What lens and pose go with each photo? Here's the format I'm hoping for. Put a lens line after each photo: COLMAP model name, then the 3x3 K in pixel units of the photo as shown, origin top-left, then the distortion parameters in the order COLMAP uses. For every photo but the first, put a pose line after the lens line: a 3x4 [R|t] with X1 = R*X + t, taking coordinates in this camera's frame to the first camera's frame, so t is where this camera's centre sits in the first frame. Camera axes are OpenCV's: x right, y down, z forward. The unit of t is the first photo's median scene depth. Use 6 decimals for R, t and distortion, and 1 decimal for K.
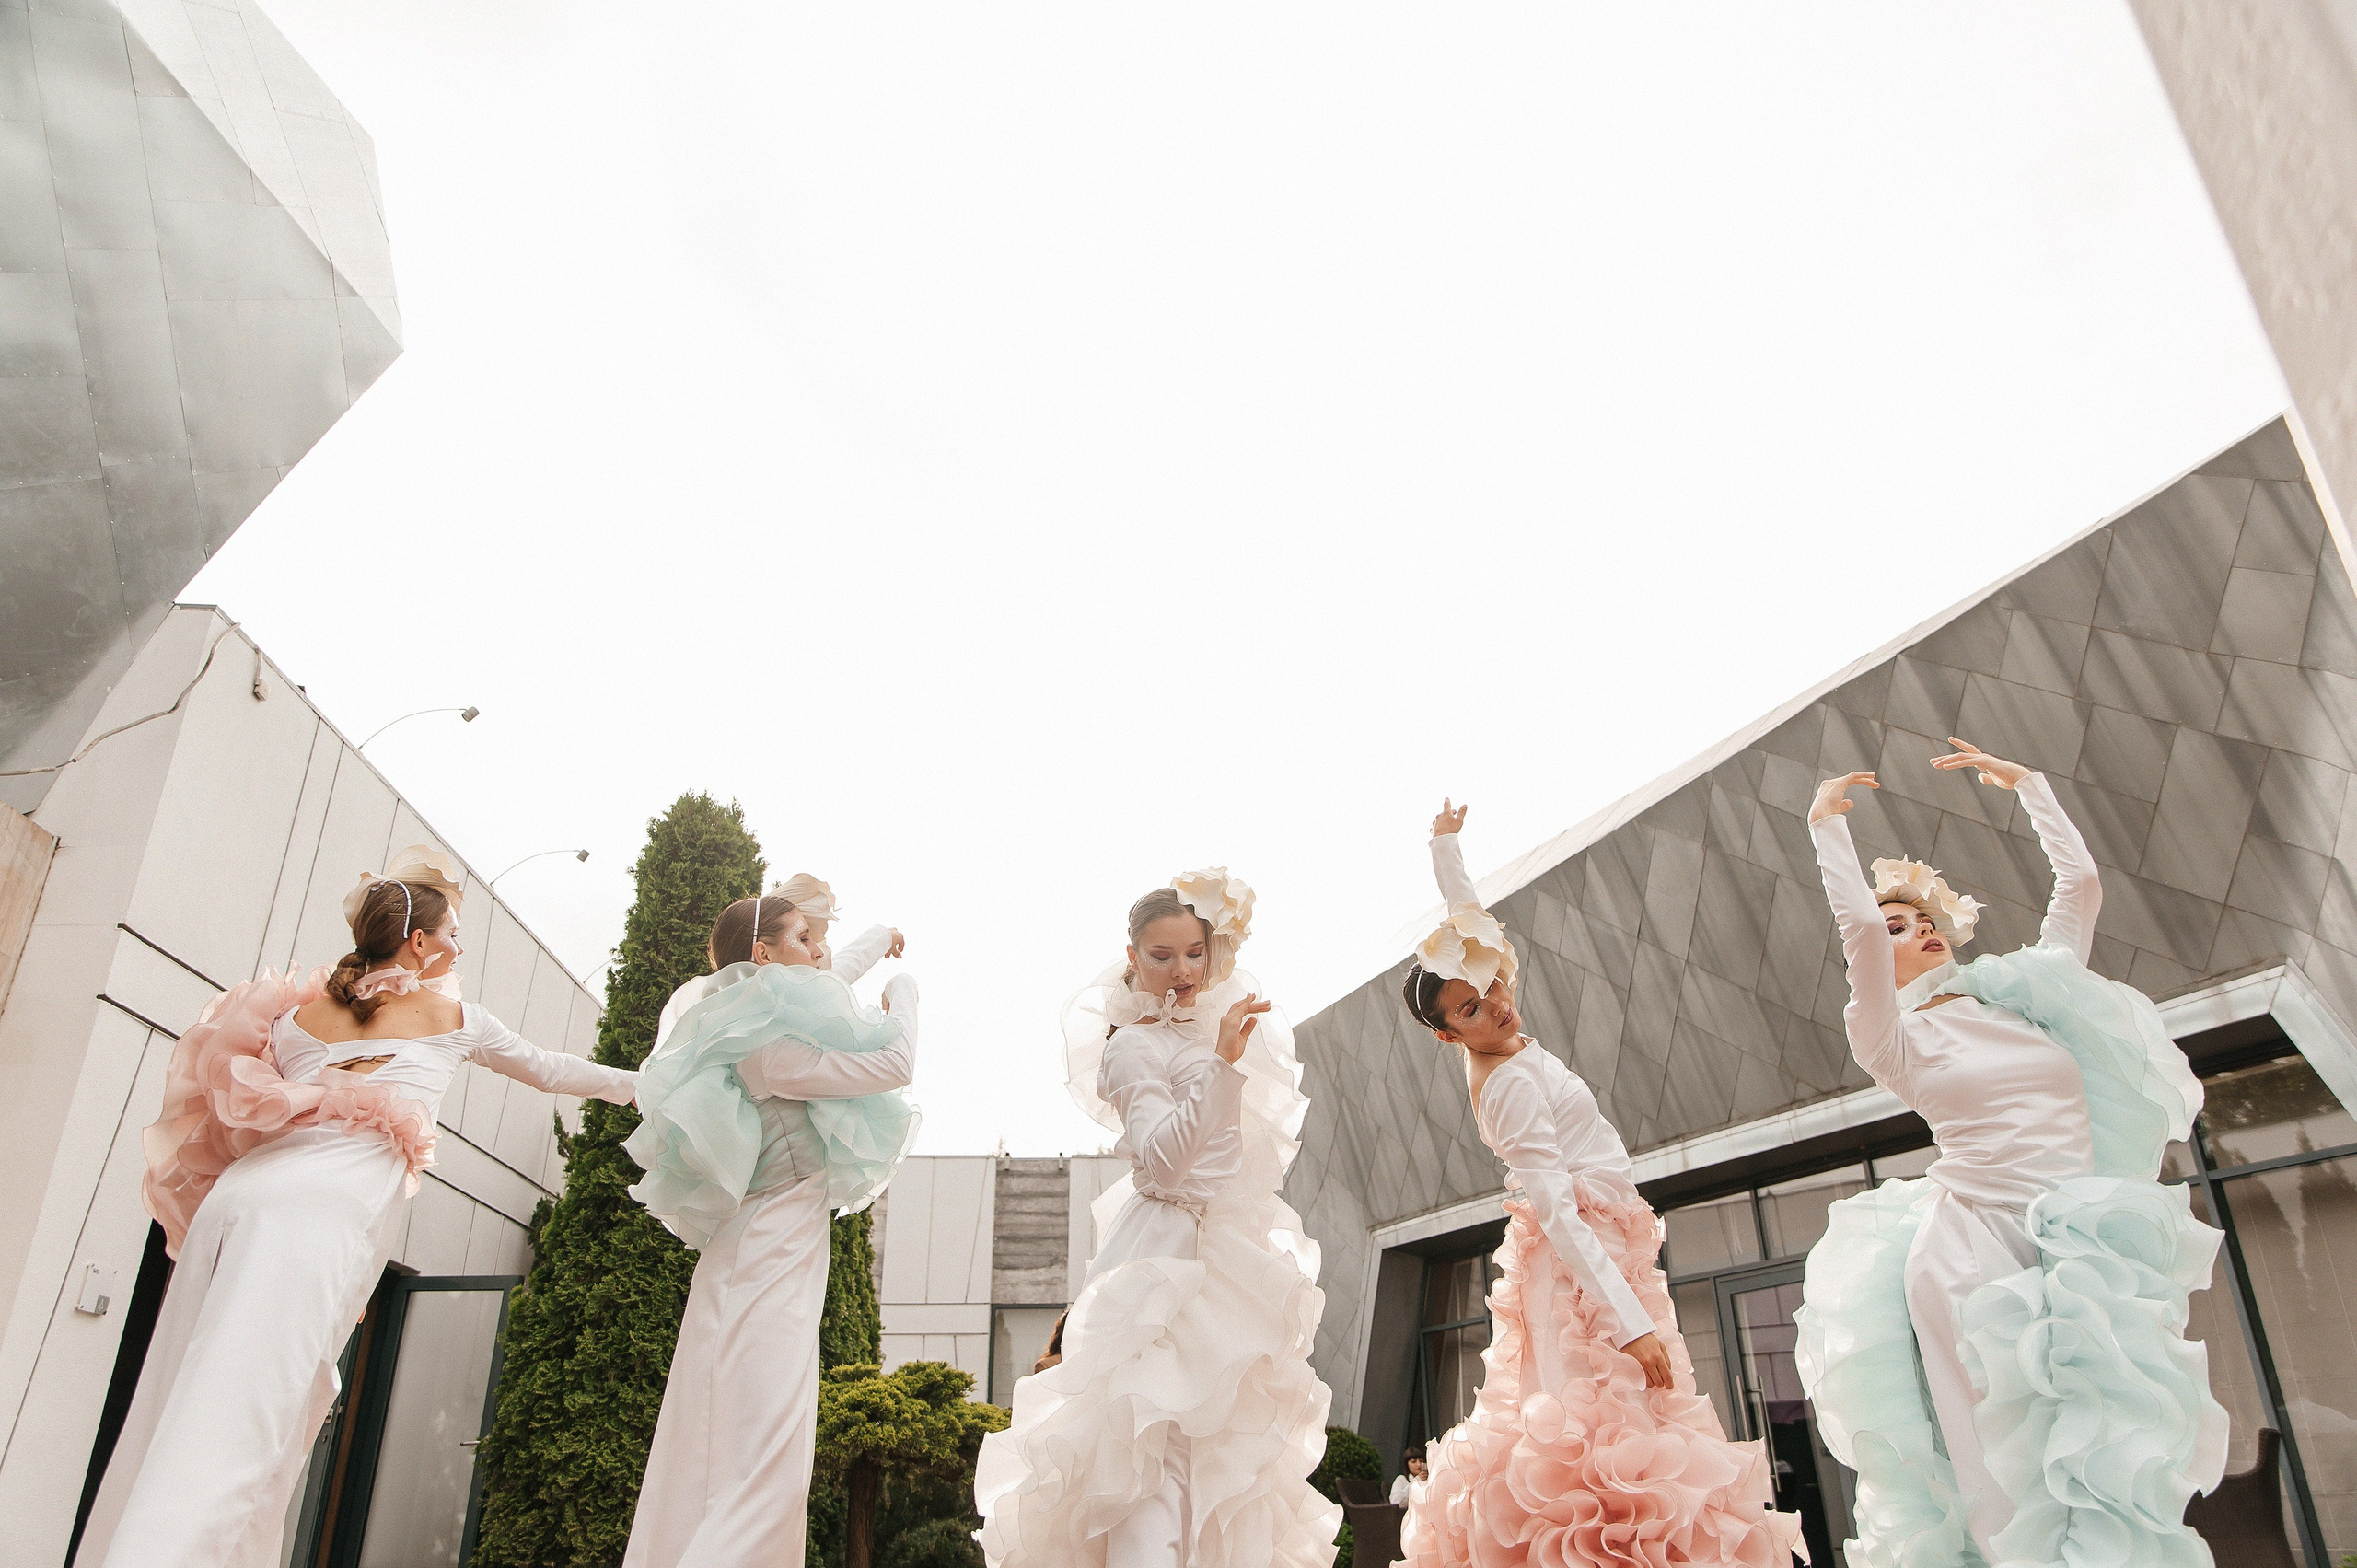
lens RADIAL K [[1732.7, 0, 1173.9], [0, 1732.7, 702.4], [0, 0, 1]] dist [-0.003132, 0.007732]
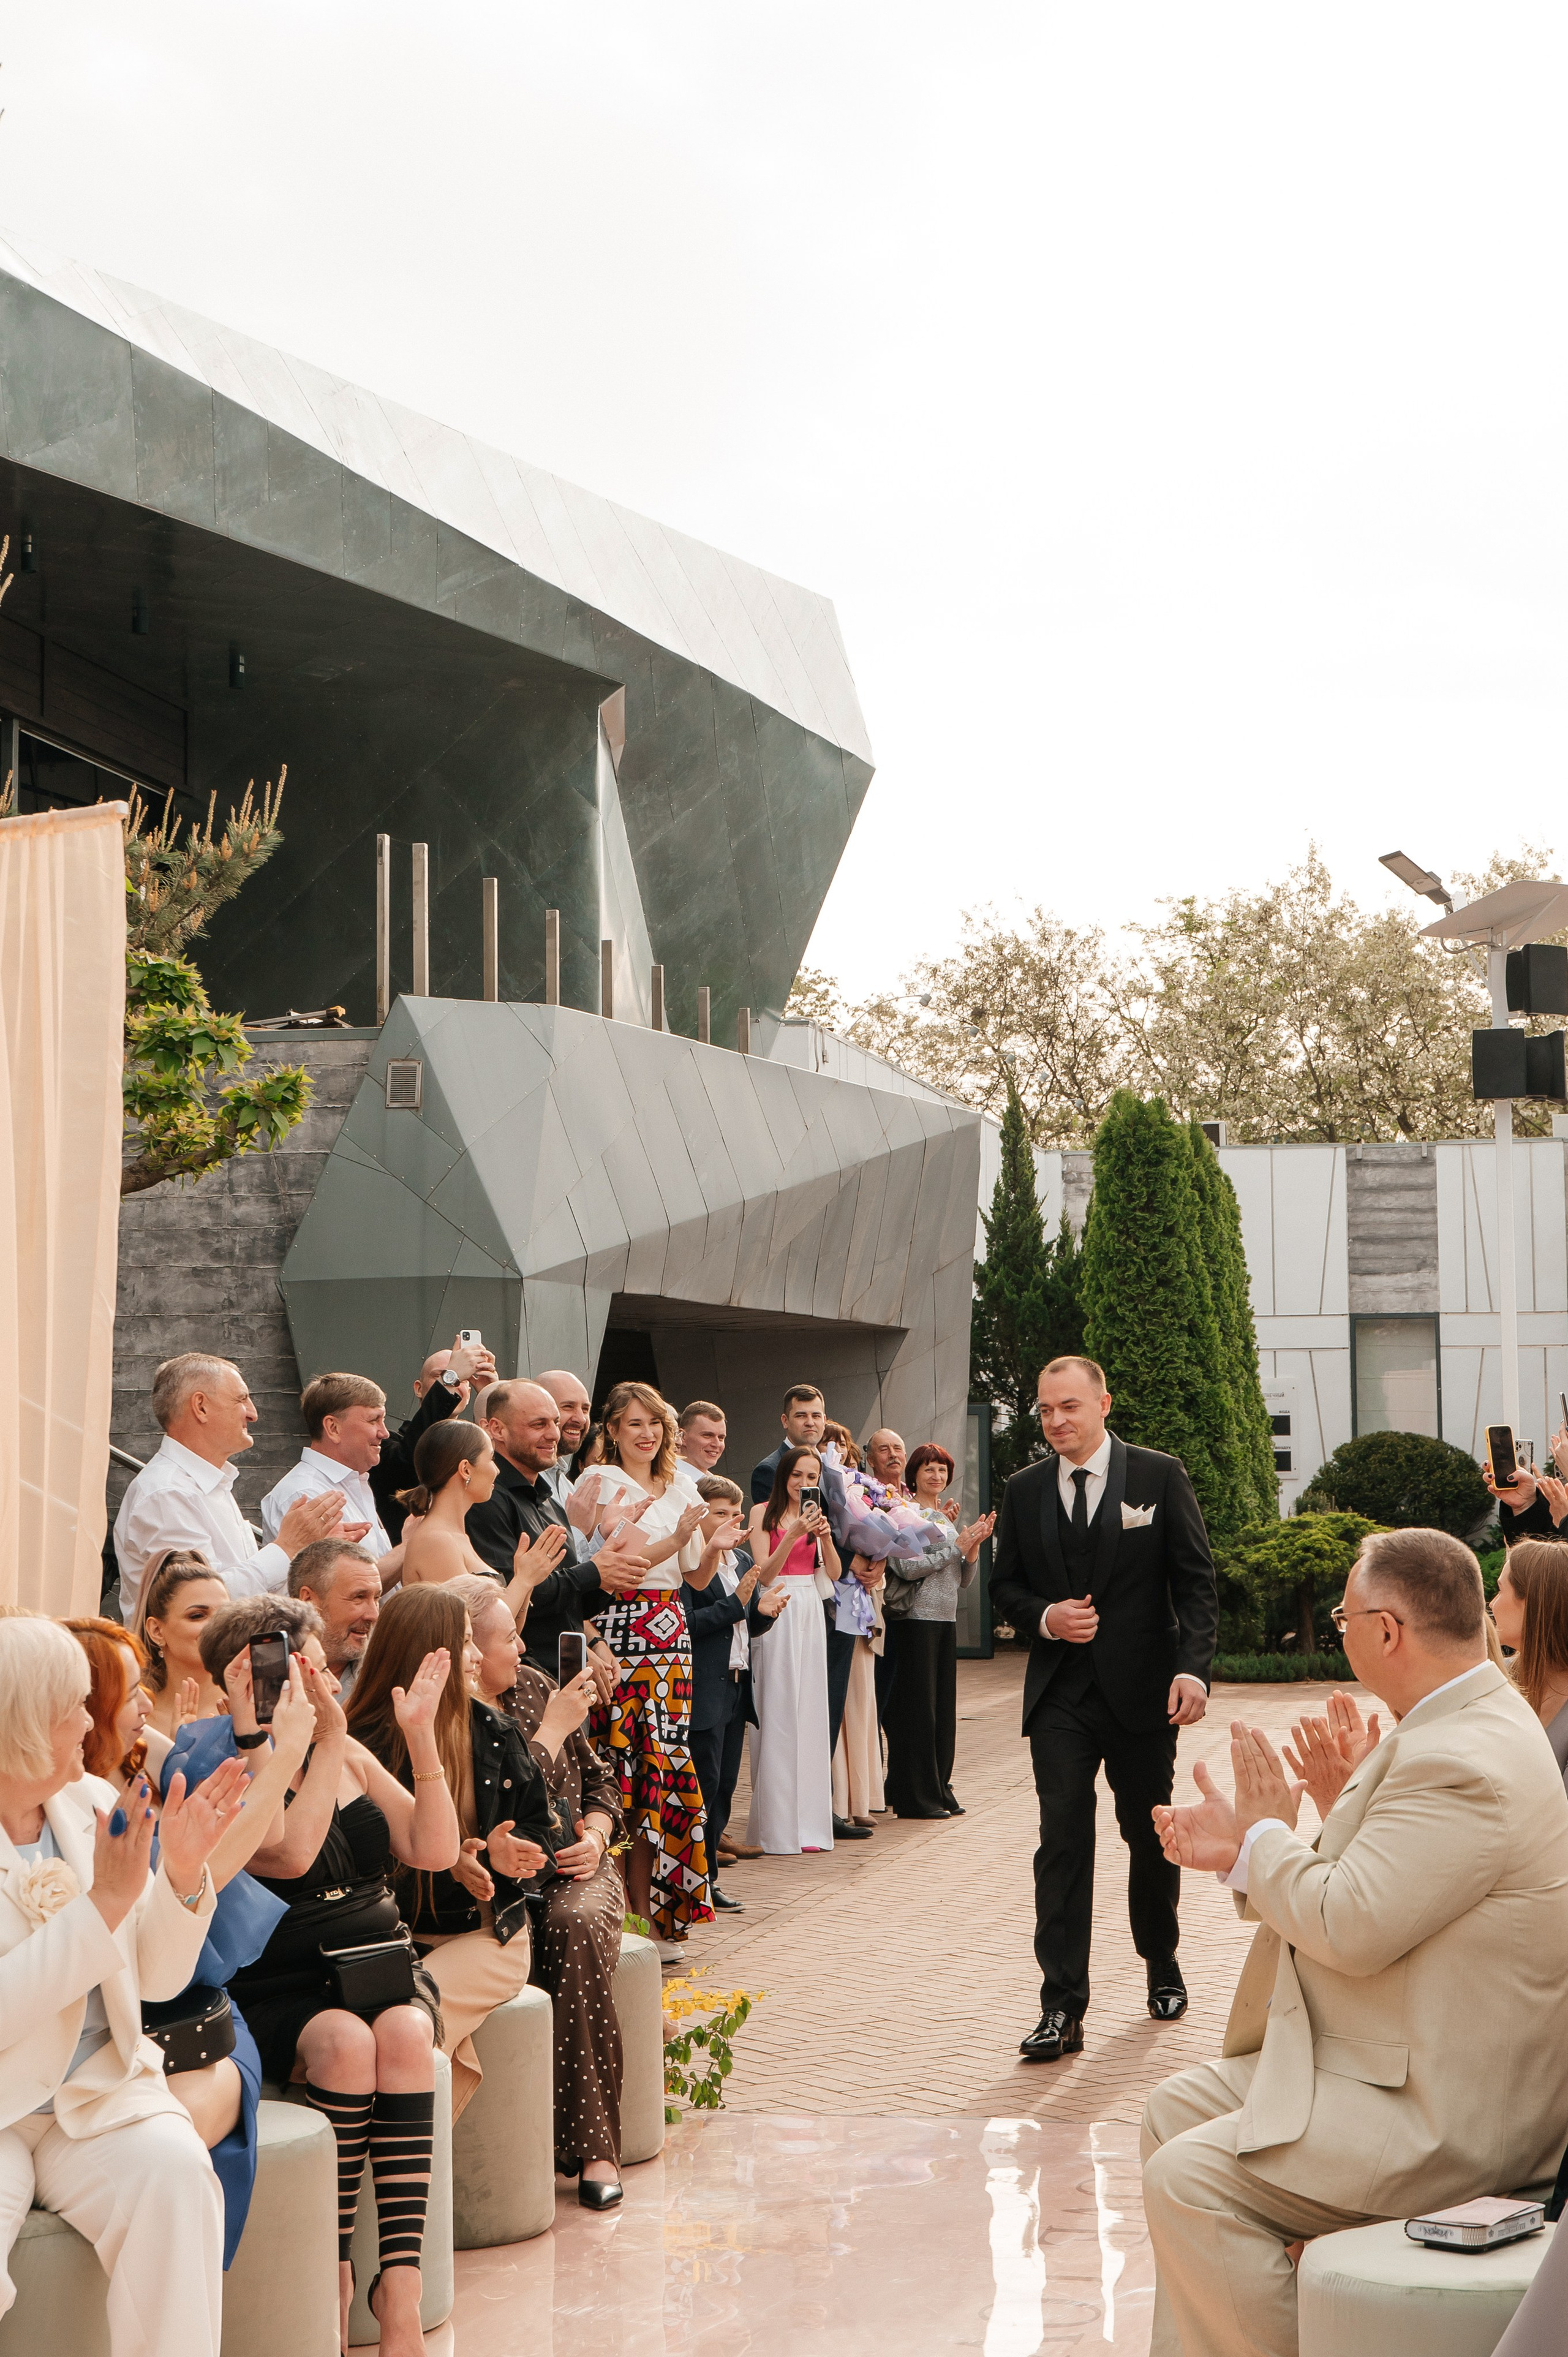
lens RADIAL K [[3876.4, 0, 719.6], [0, 3876.4, 1053.3], [0, 0, 1]] dist [-0.038750, 0.000000]
pose [[0.969759, -0.023137, -0.242964, 0.075159], [0.104300, 0.939303, 0.326850, -0.534743], [0.220654, -0.342307, 0.913311, -0.959444]]
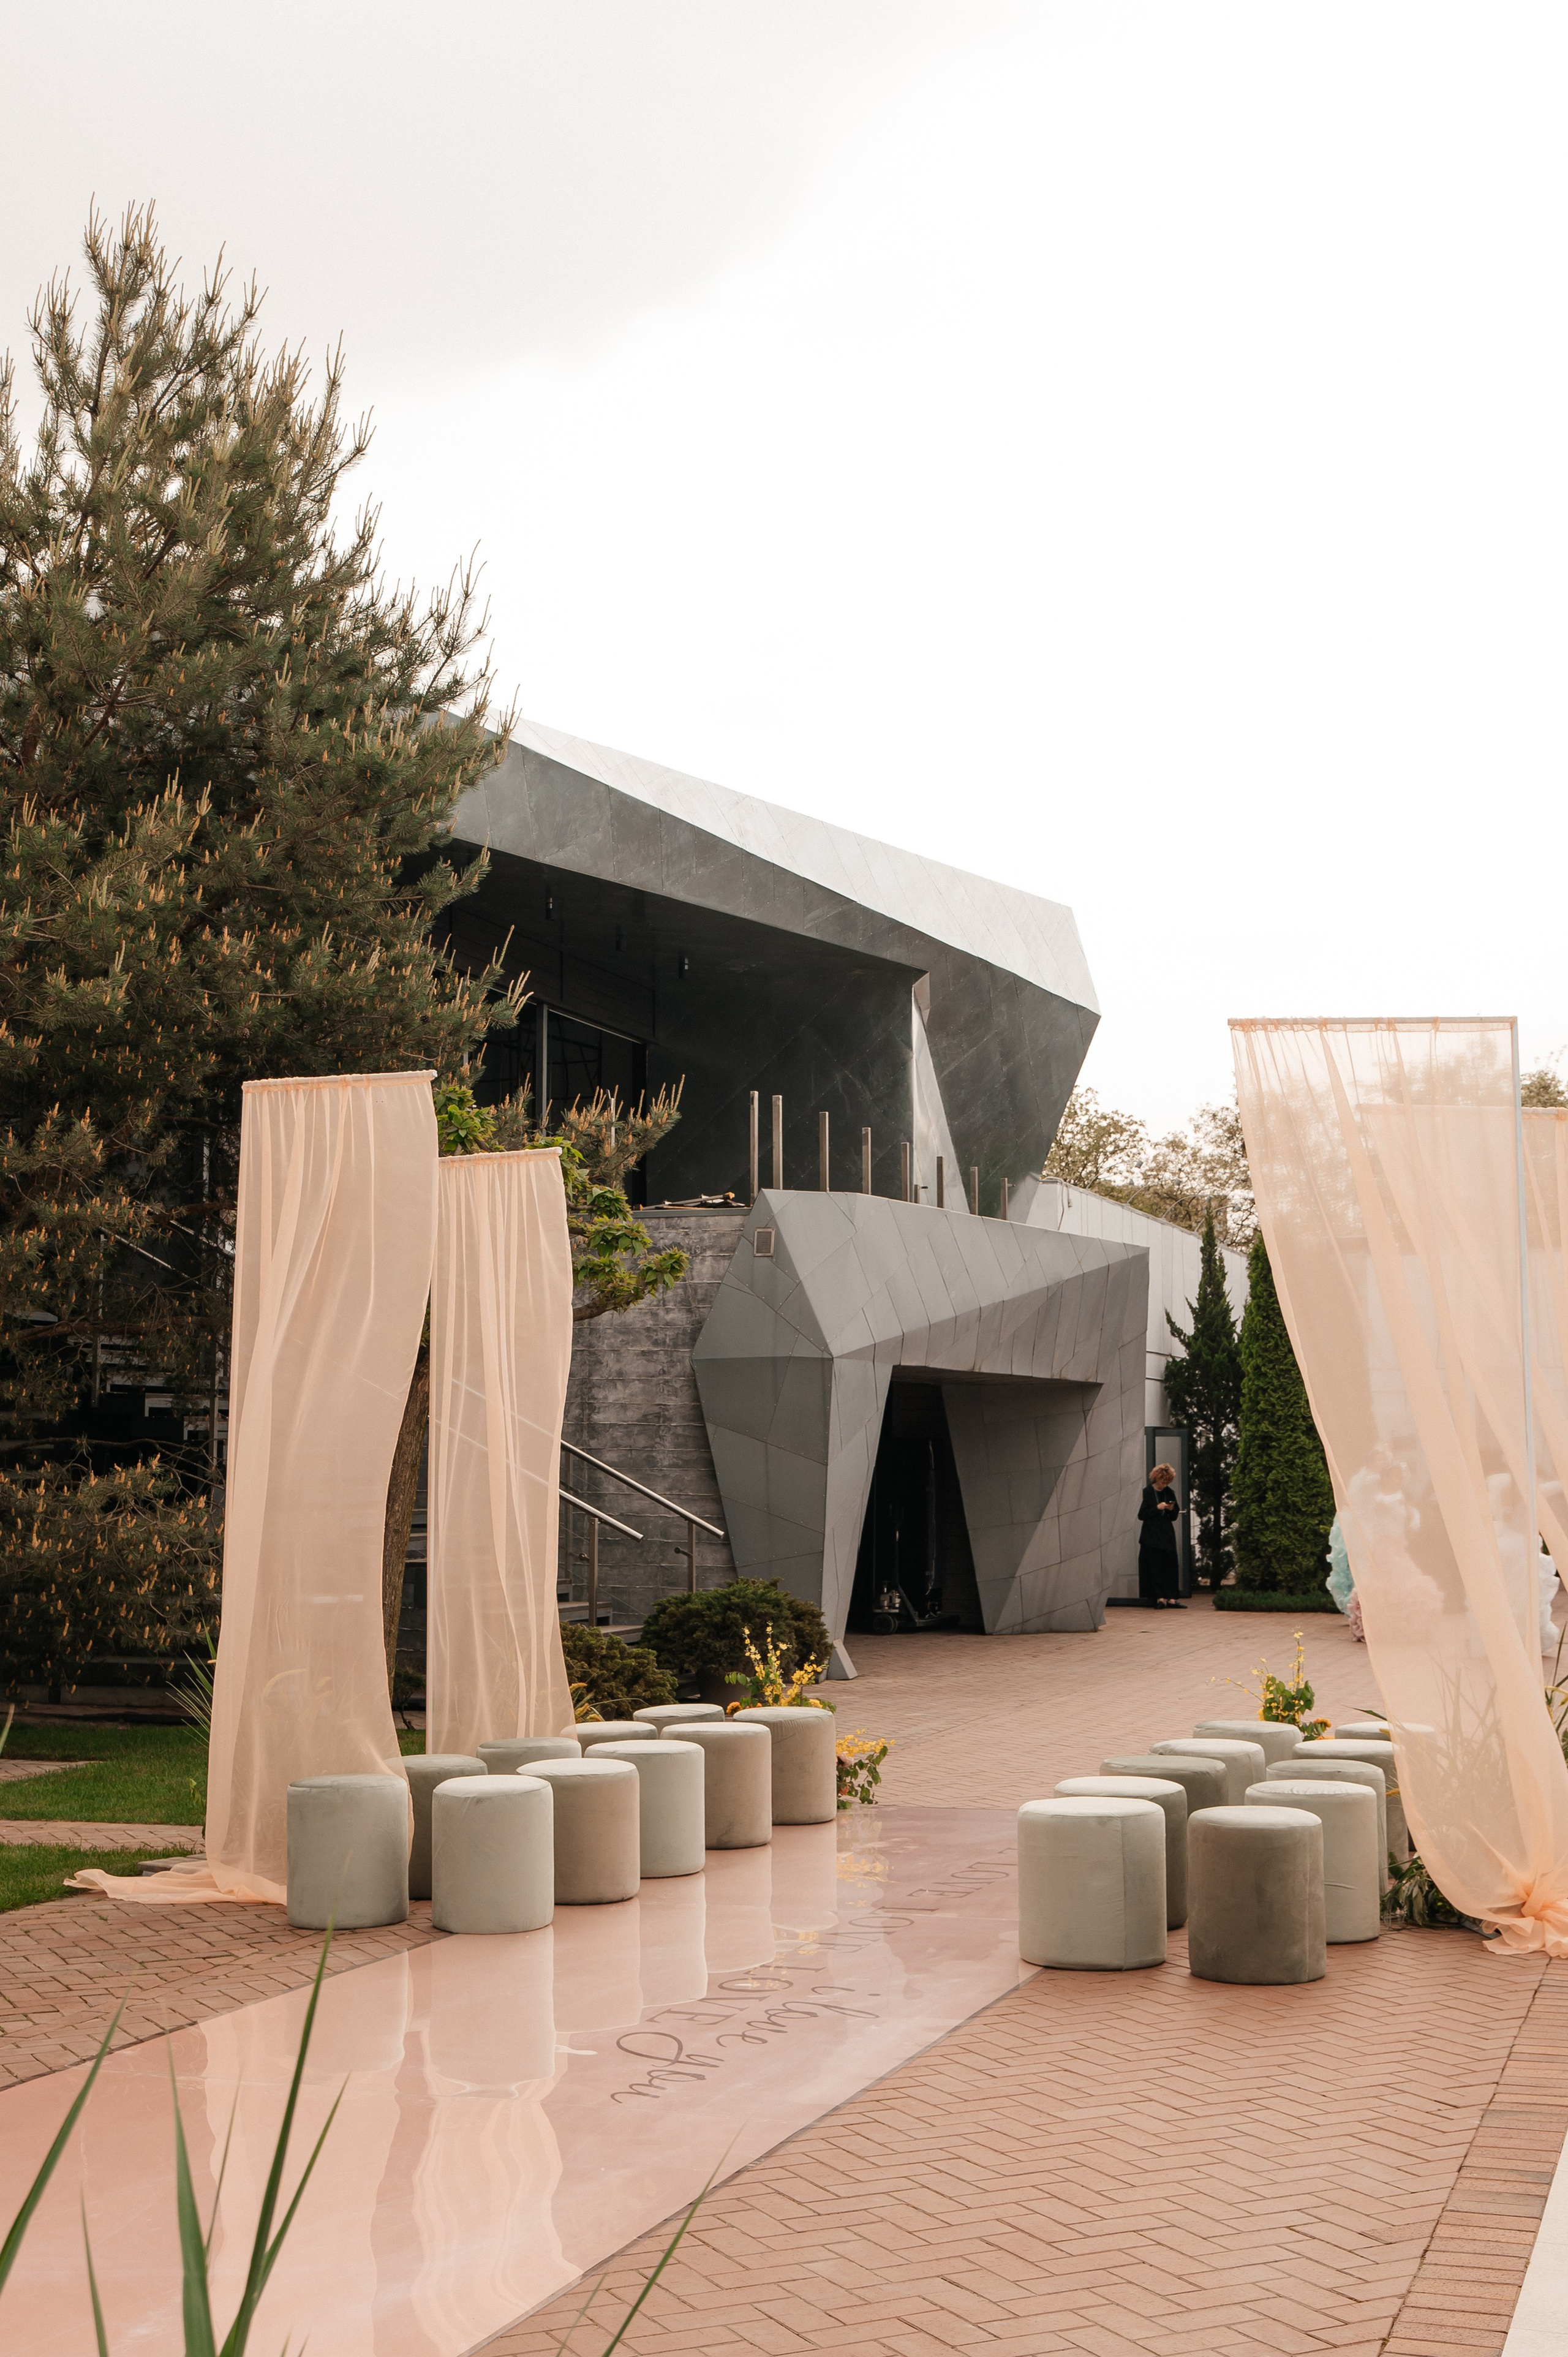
lens RADIAL K [[2812.7, 0, 786.6], [0, 2812.7, 1120.1], [0, 0, 1]] dist [0.005563, 0.000000]
pose [[0.939150, -0.033814, -0.341838, 0.172901], [0.142538, 0.943786, 0.298246, -0.615066], [0.312537, -0.328822, 0.891177, -1.121986]]
